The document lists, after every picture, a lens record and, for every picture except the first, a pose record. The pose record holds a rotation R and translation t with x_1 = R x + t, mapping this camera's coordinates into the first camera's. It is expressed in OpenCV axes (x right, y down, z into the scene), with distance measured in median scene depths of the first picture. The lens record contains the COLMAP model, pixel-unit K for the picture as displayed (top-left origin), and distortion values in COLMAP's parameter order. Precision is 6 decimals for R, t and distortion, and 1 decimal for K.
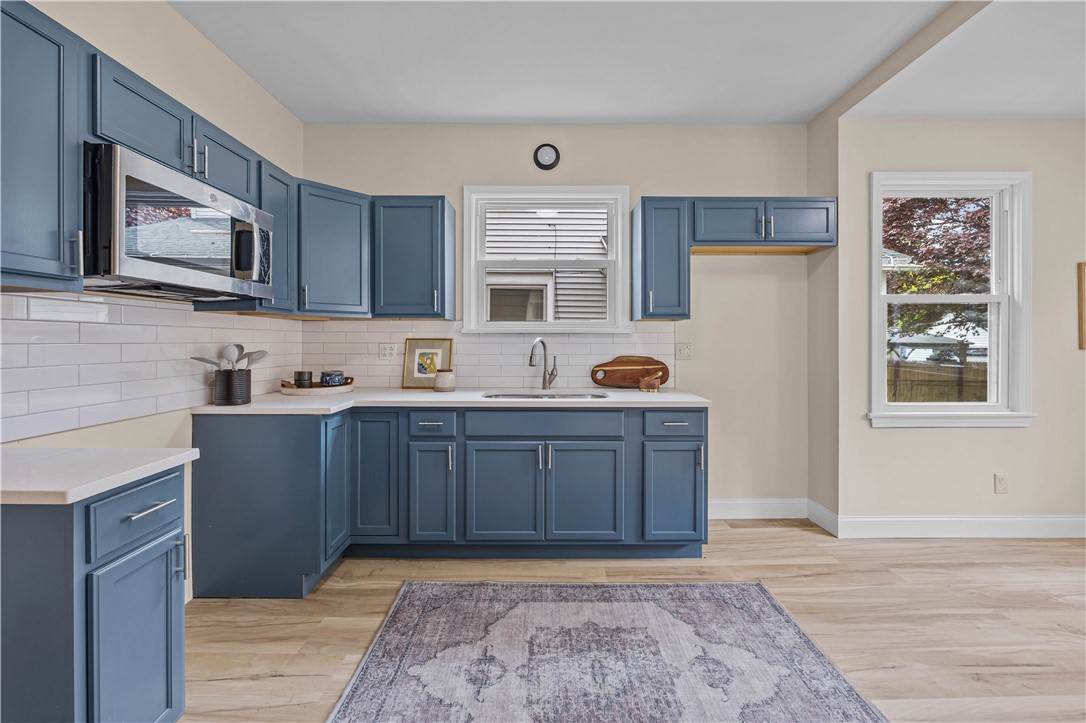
lens RADIAL K [[427.4, 0, 548.5], [0, 427.4, 340.9], [0, 0, 1]] dist [-0.001363, -0.000142]
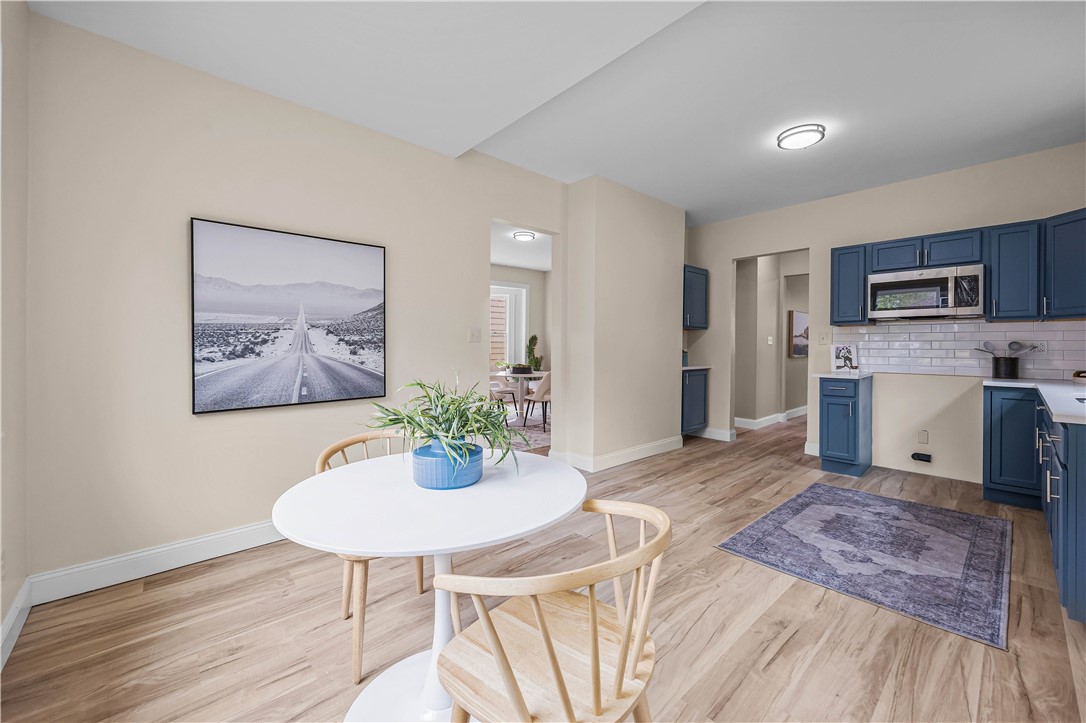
lens RADIAL K [[425.9, 0, 542.9], [0, 425.9, 347.9], [0, 0, 1]] dist [-0.001844, -0.000310]
pose [[-0.747478, 0.001549, -0.664285, 1.725021], [-0.003388, 0.999975, 0.006144, 0.029484], [0.664278, 0.006843, -0.747454, 1.090498]]
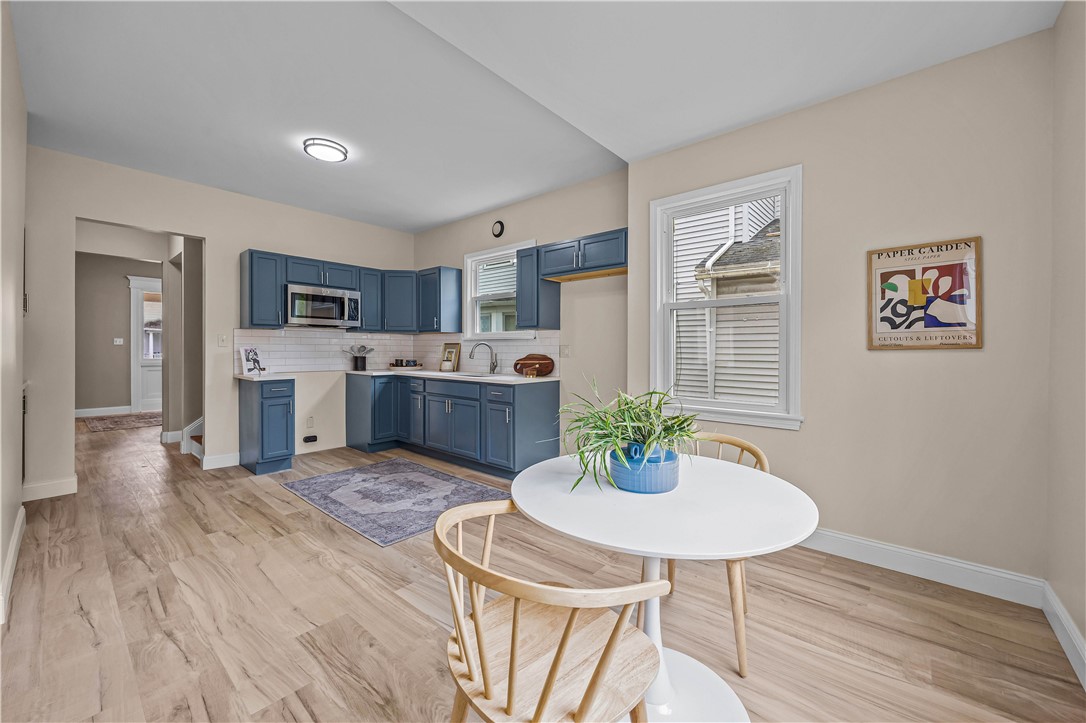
lens RADIAL K [[426.1, 0, 549.6], [0, 426.1, 350.6], [0, 0, 1]] dist [-0.001531, 0.000209]
pose [[0.757865, 0.004856, -0.652394, 1.723481], [-0.003191, 0.999988, 0.003737, 0.025439], [0.652404, -0.000751, 0.757871, -0.127041]]
